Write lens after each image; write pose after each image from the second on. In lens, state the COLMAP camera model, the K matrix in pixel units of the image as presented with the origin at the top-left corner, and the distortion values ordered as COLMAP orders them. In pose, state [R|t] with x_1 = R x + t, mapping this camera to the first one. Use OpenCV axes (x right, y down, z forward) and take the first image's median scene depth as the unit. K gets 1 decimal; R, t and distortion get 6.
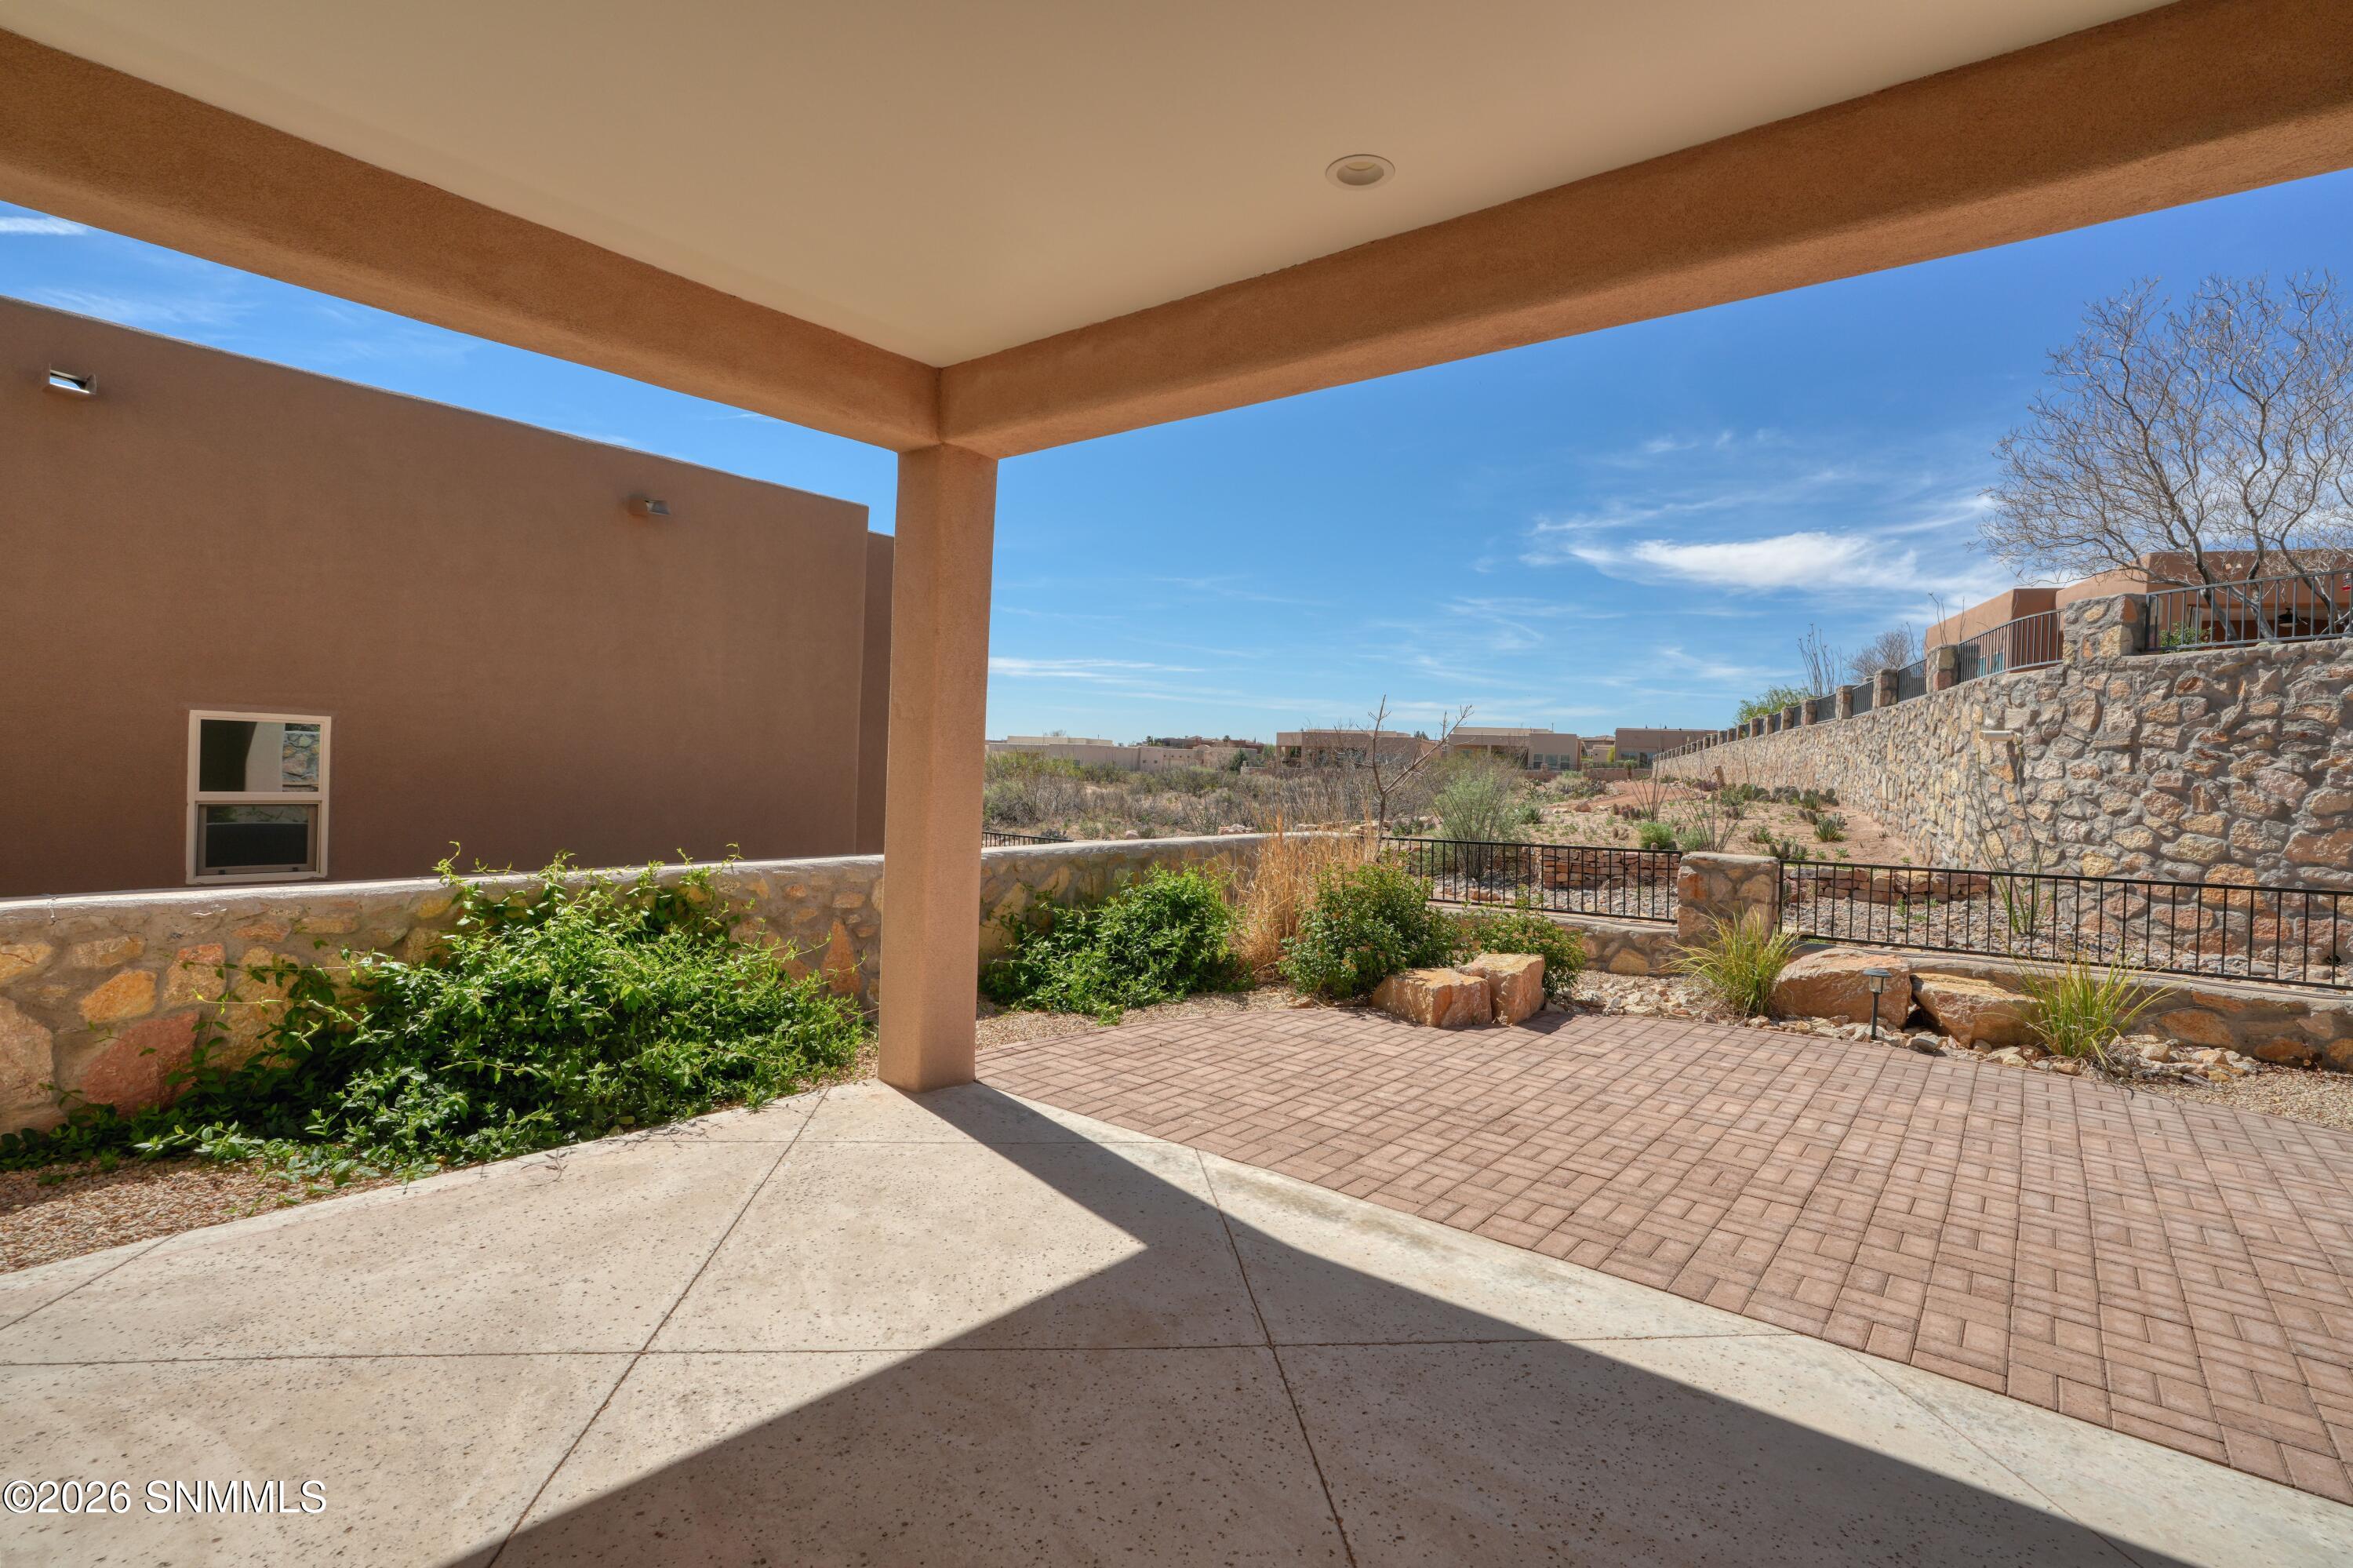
lens RADIAL K [[1102.6, 0, 1176.6], [0, 1102.6, 776.8], [0, 0, 1]] dist [-0.024752, 0.008296]
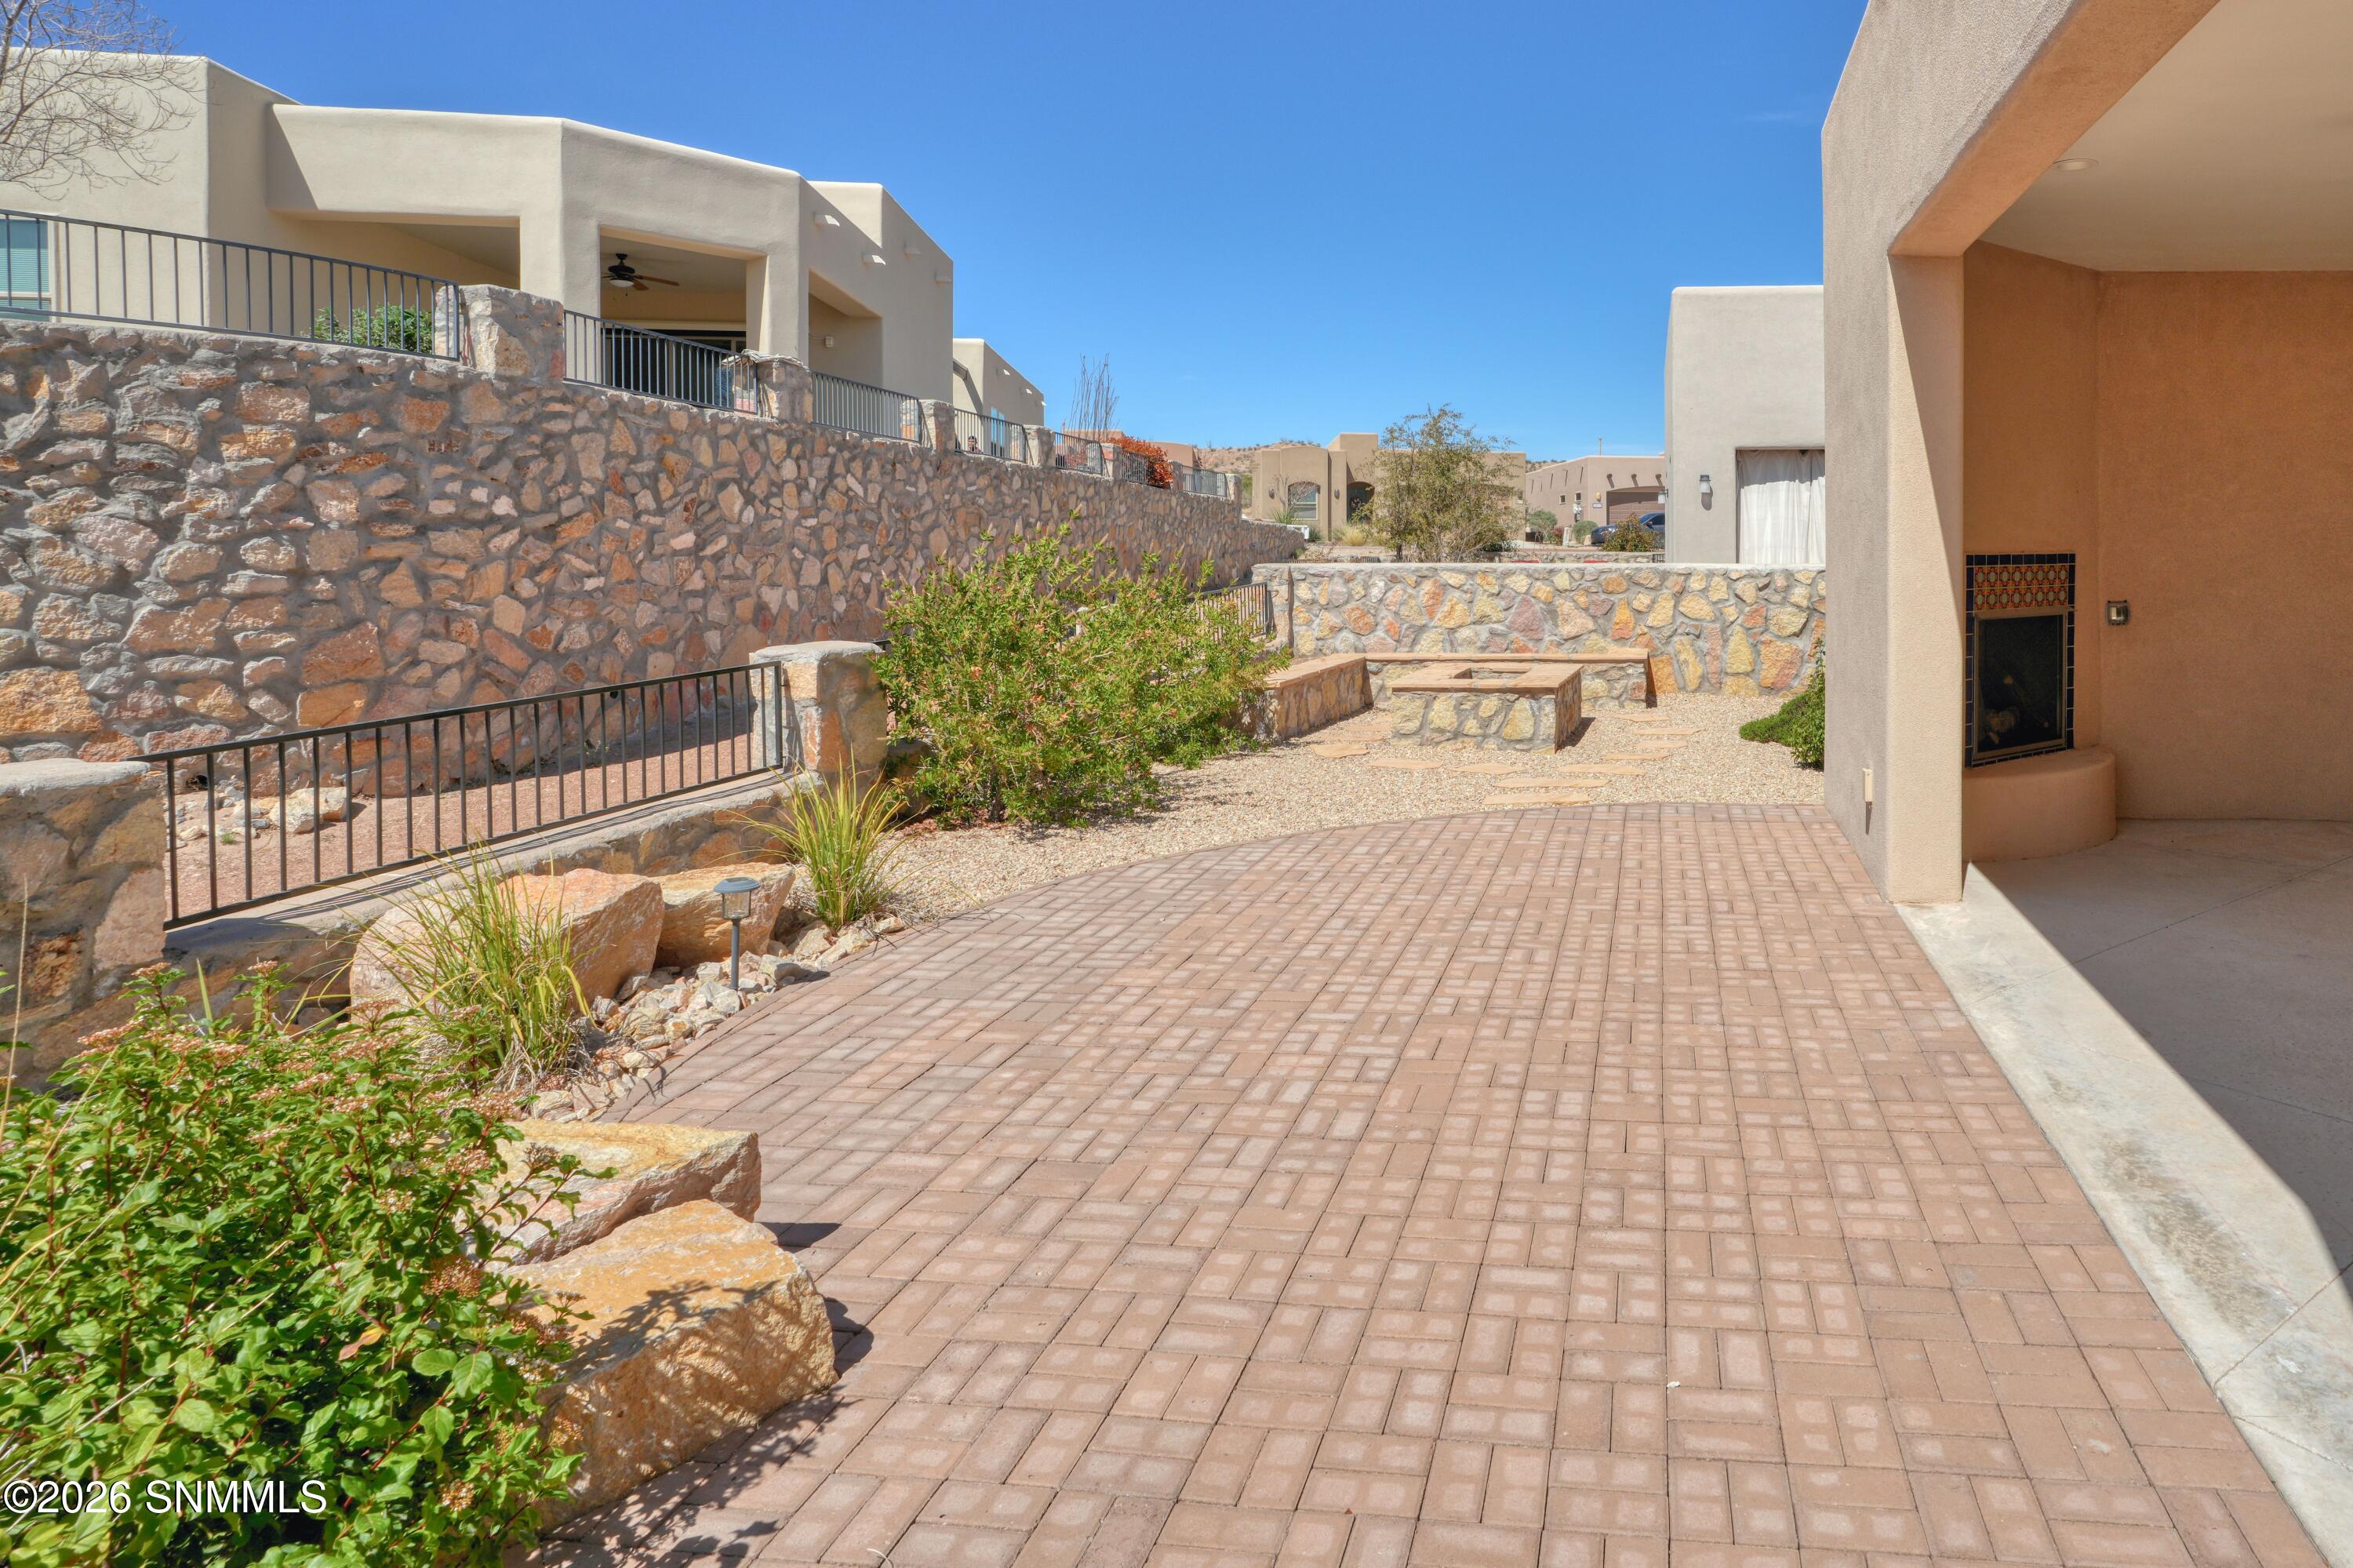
lens RADIAL K [[1390.5, 0, 1506.9], [0, 1390.5, 550.8], [0, 0, 1]] dist [-0.031308, 0.014507]
pose [[-0.535900, -0.035441, 0.843537, -0.146183], [-0.006830, 0.999268, 0.037645, -0.023237], [-0.844254, 0.014413, -0.535750, 0.737119]]
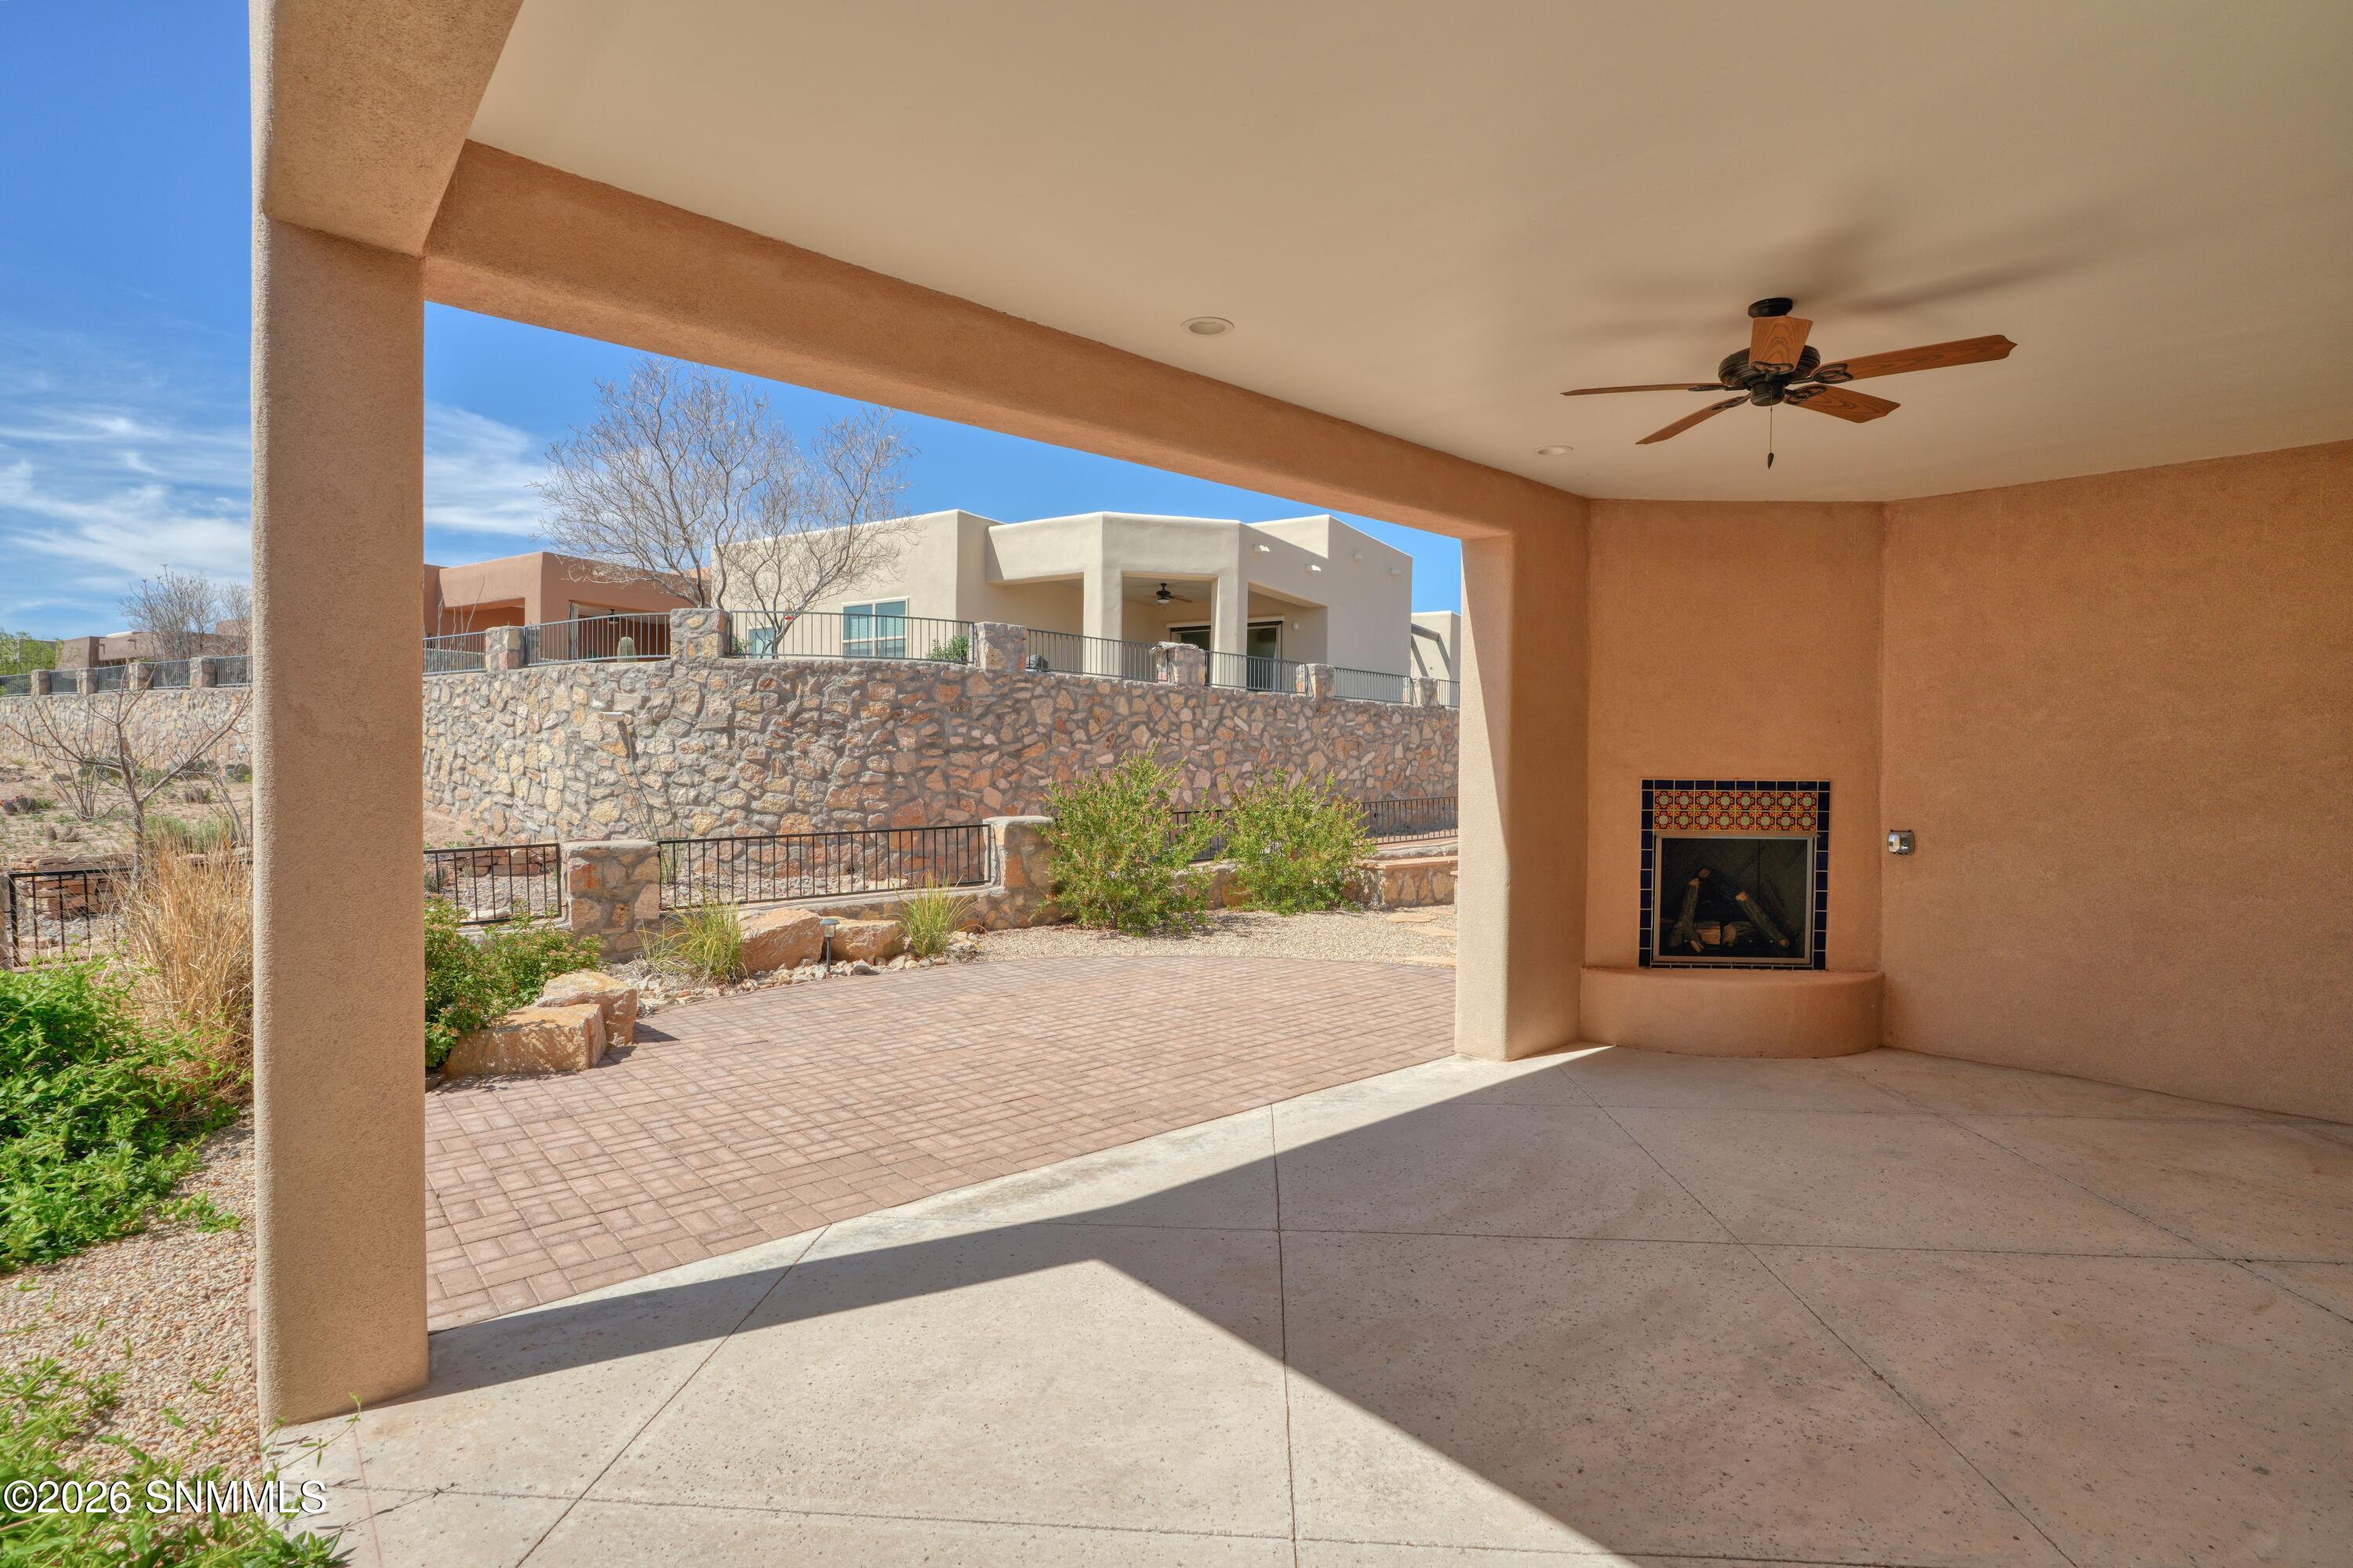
lens RADIAL K [[1121.1, 0, 1169.6], [0, 1121.1, 770.2], [0, 0, 1]] dist [-0.021921, 0.000611]
pose [[0.179451, -0.039514, 0.982973, -0.384334], [0.006931, 0.999219, 0.038902, -0.029371], [-0.983743, -0.000168, 0.179585, 0.271341]]
